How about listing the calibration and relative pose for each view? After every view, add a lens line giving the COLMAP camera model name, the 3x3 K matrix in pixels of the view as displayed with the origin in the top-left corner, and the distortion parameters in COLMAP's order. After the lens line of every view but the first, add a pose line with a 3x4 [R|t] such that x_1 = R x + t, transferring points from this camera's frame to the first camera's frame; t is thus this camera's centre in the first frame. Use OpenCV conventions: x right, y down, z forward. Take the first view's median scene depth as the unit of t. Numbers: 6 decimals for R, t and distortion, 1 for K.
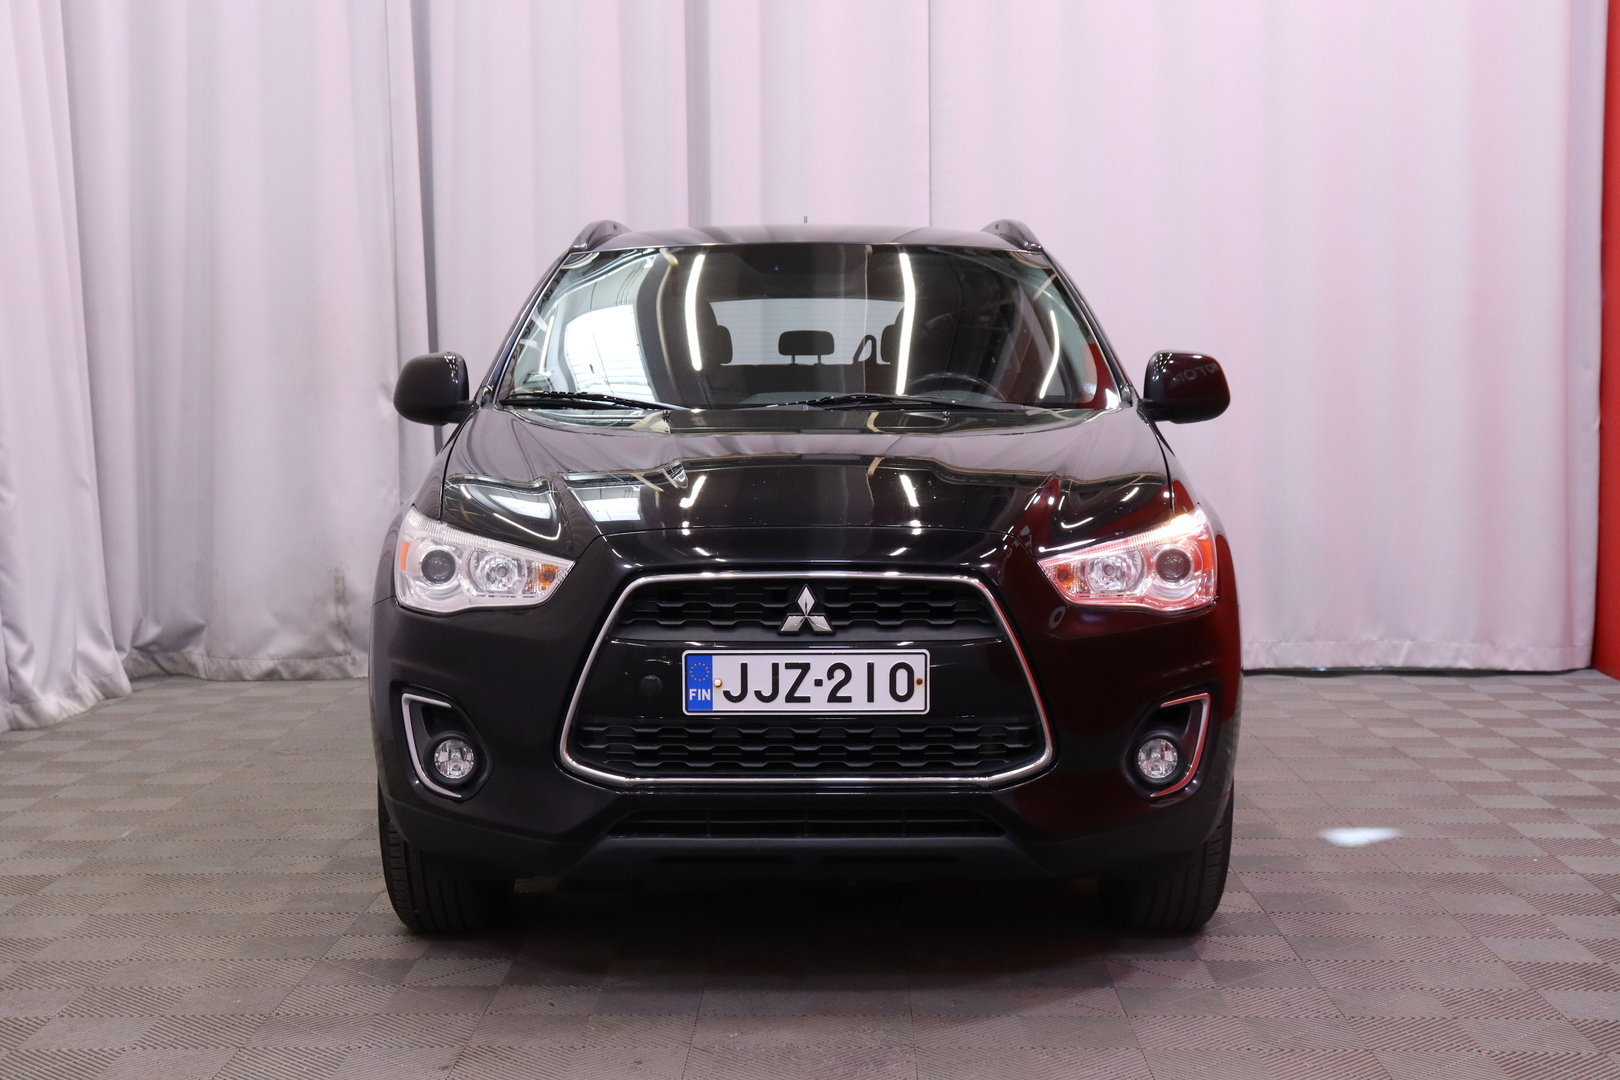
lens RADIAL K [[2354.1, 0, 809.4], [0, 2354.1, 533.5], [0, 0, 1]] dist [0.022542, 0.000000]
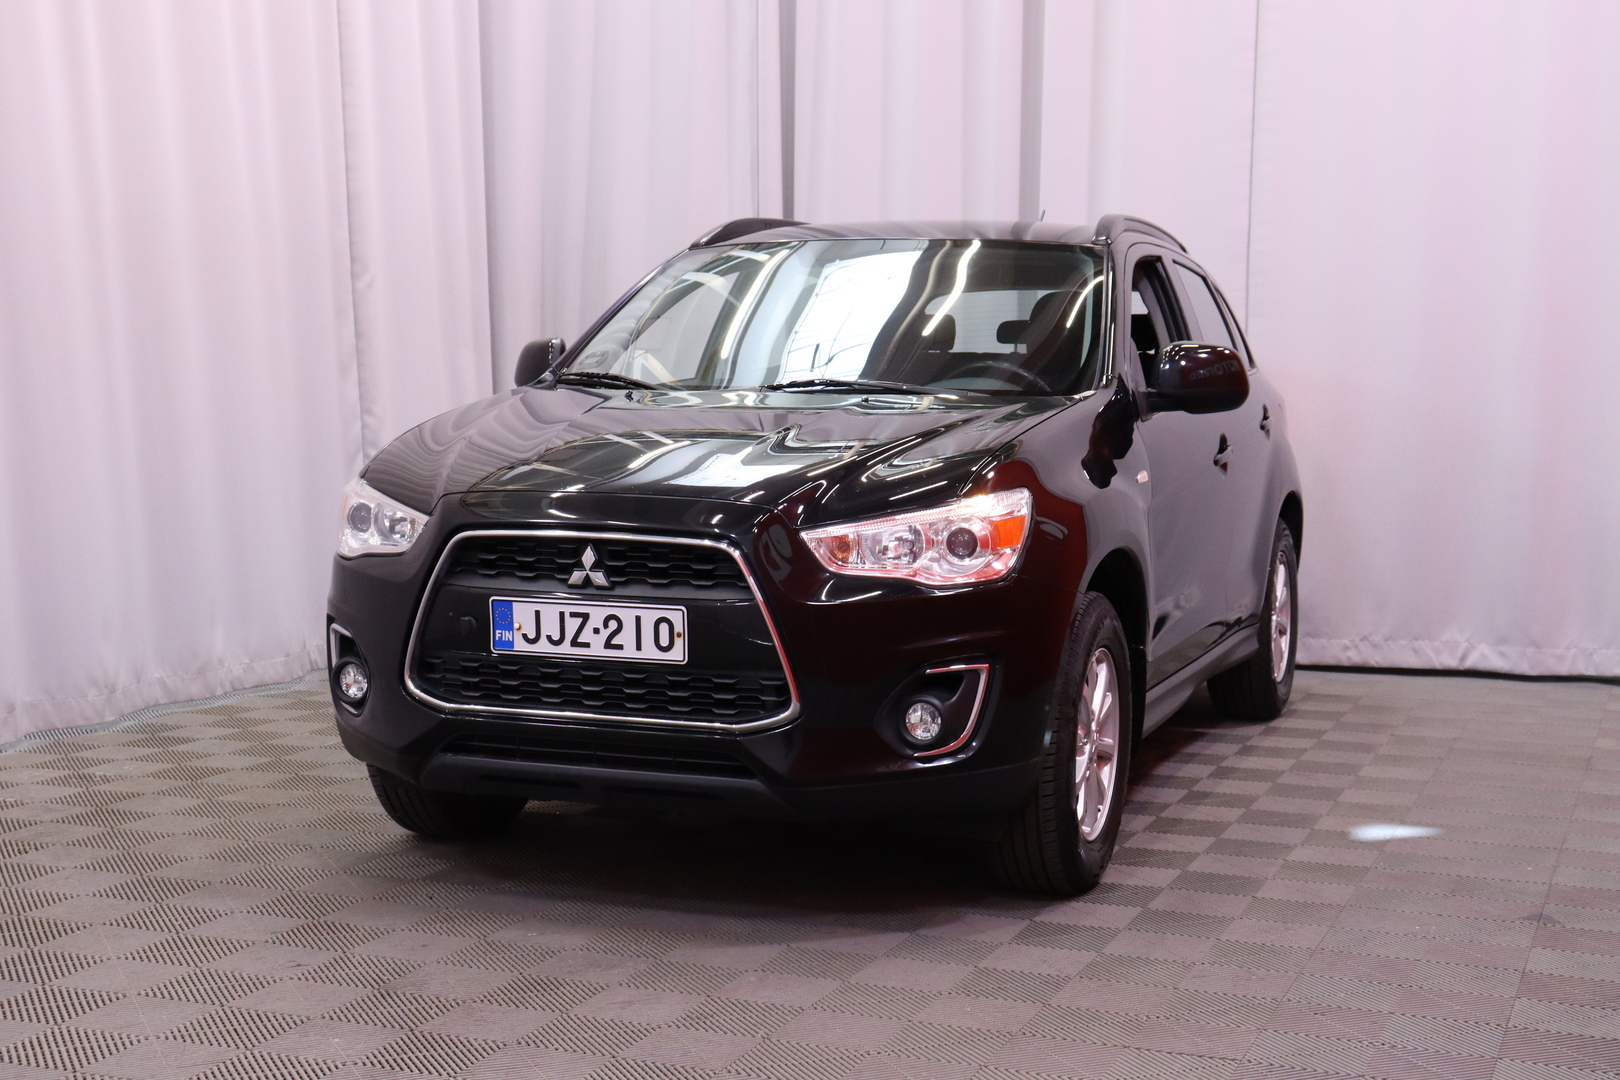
lens RADIAL K [[2354.1, 0, 816.2], [0, 2354.1, 546.6], [0, 0, 1]] dist [0.022542, 0.000000]
pose [[0.935367, 0.042767, -0.351083, 0.497582], [-0.038661, 0.999077, 0.018700, -0.002457], [0.351559, -0.003919, 0.936158, -0.024082]]
